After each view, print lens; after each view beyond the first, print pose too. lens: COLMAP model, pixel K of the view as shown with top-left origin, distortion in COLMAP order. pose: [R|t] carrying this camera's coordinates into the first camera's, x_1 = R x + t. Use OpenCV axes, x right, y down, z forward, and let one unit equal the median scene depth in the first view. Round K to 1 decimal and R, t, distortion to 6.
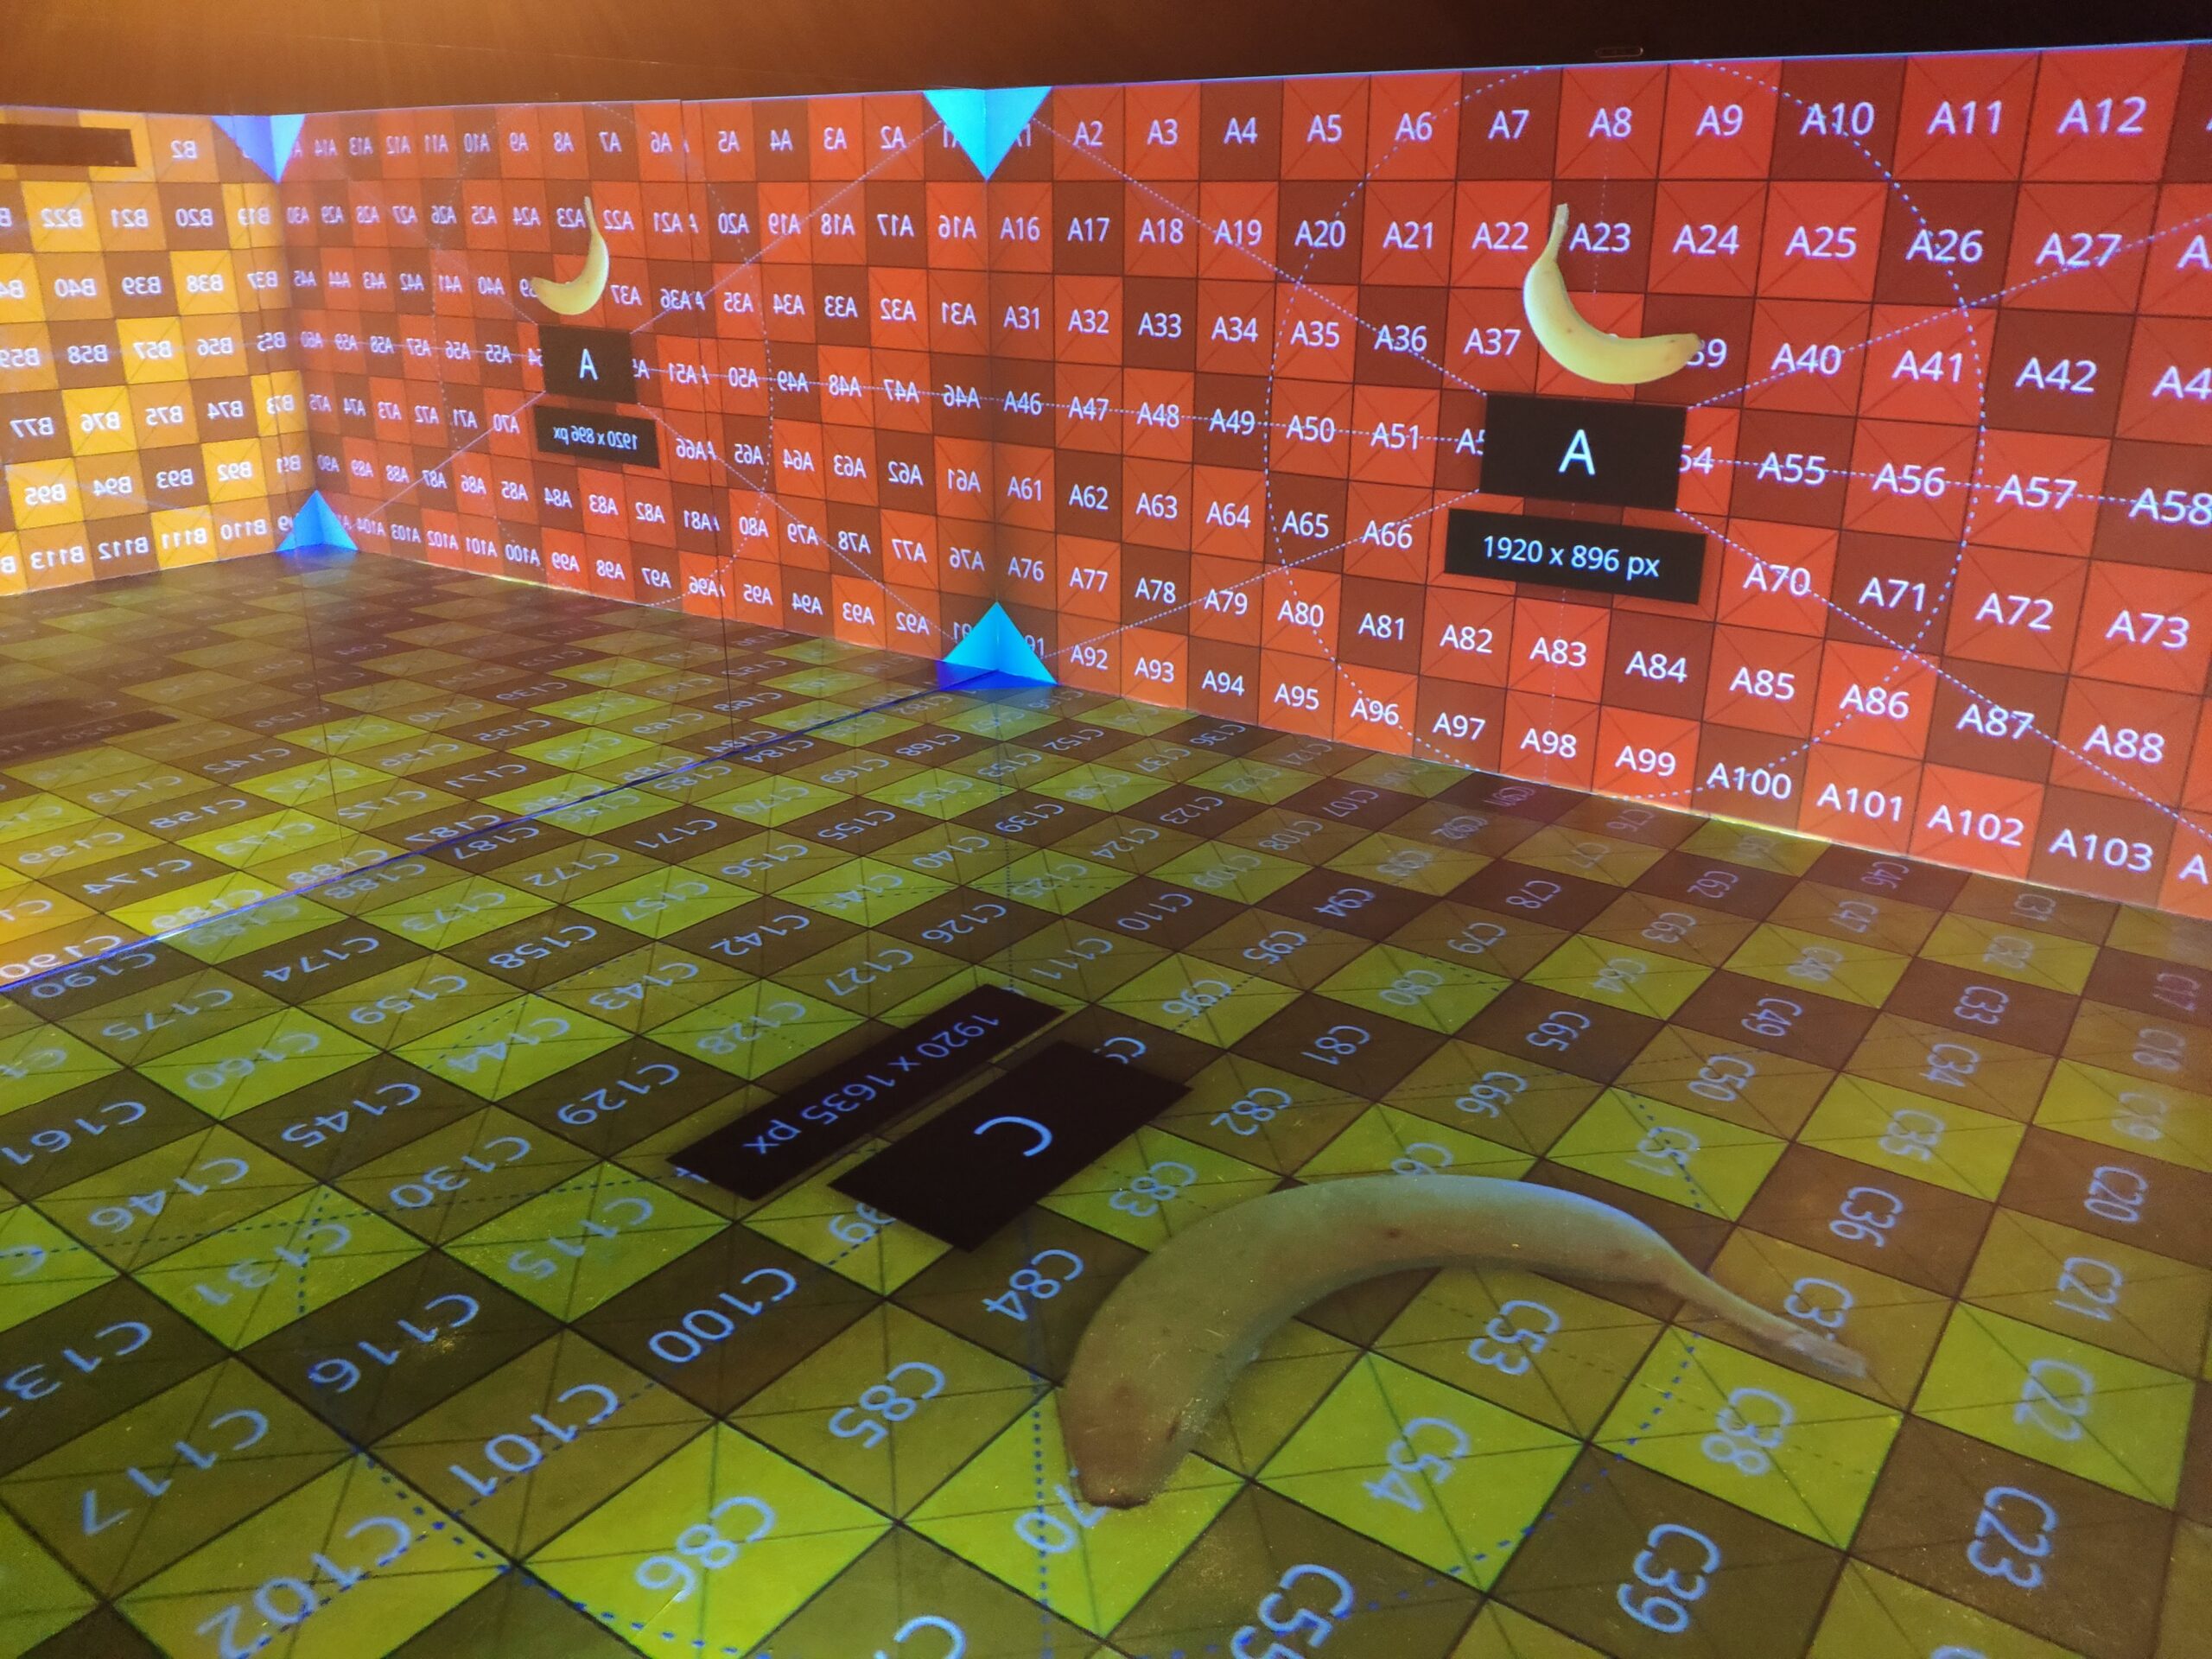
lens RADIAL K [[1683.9, 0, 1106.0], [0, 1683.9, 829.5], [0, 0, 1]] dist [0.094753, -0.216950]
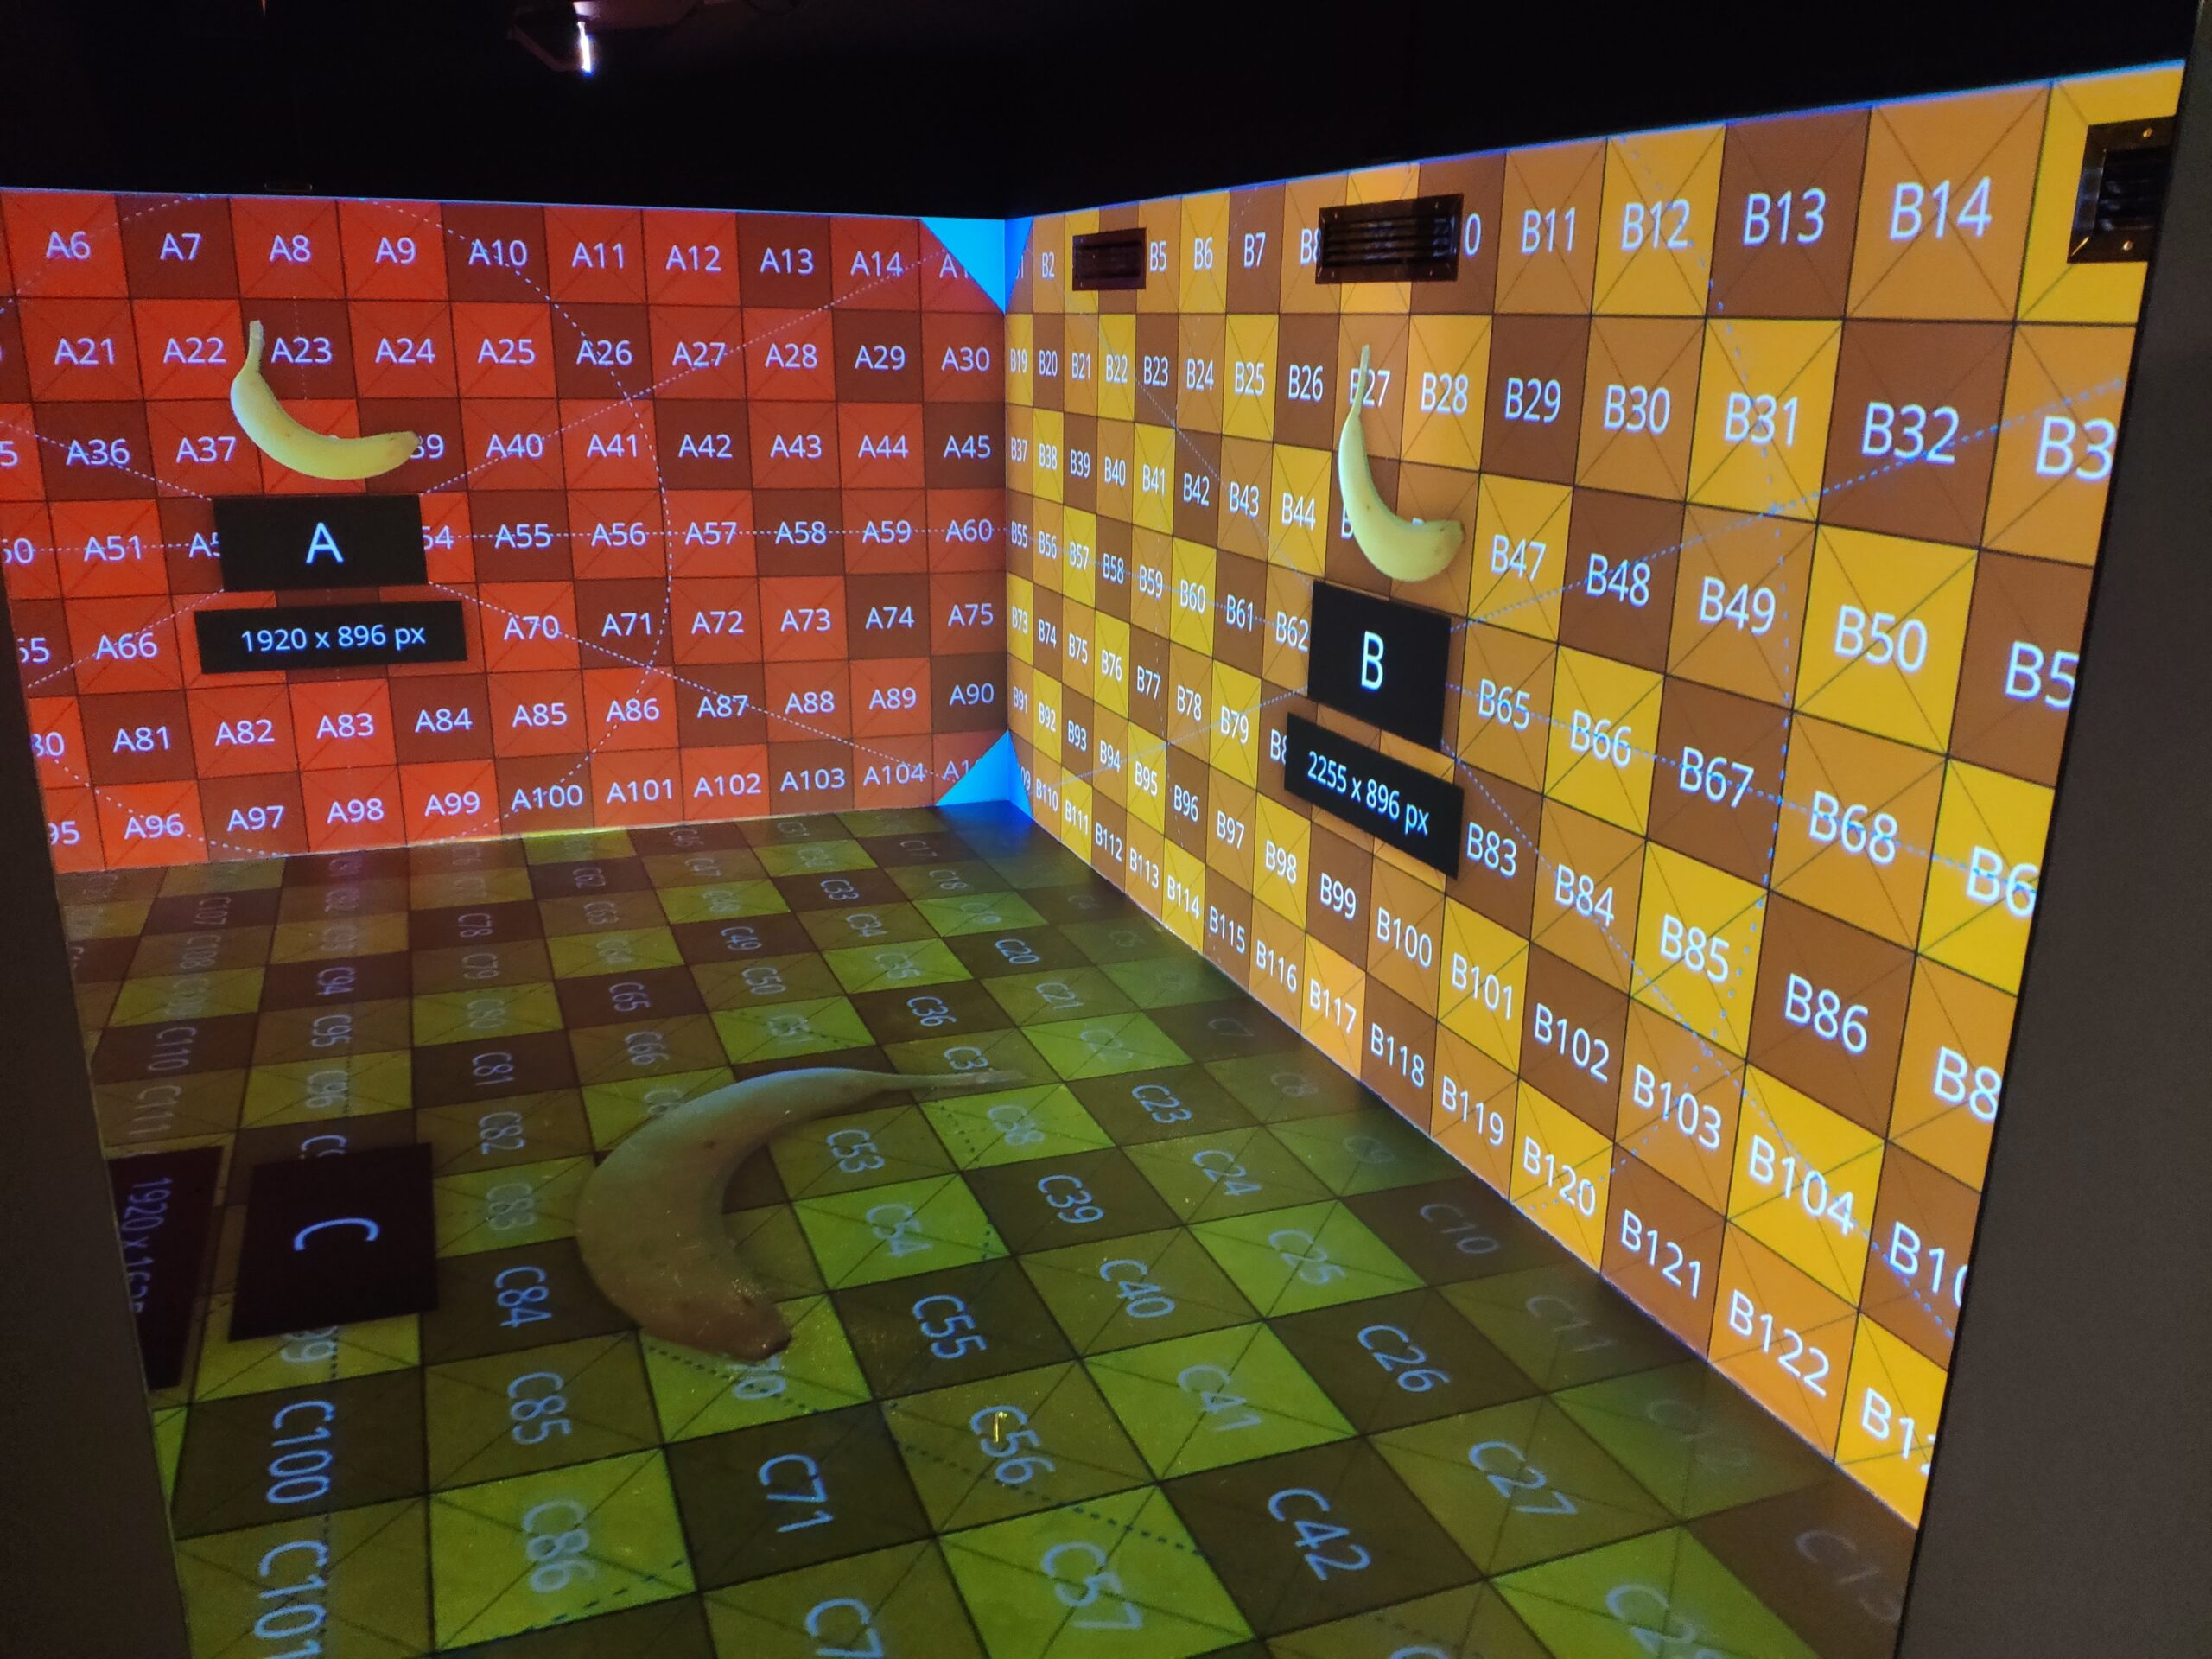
lens RADIAL K [[1718.6, 0, 1106.6], [0, 1718.6, 862.7], [0, 0, 1]] dist [0.005781, -0.092380]
pose [[0.541539, -0.248344, 0.803157, -0.399069], [0.268739, 0.956381, 0.114522, -0.018310], [-0.796564, 0.153821, 0.584657, -0.007106]]
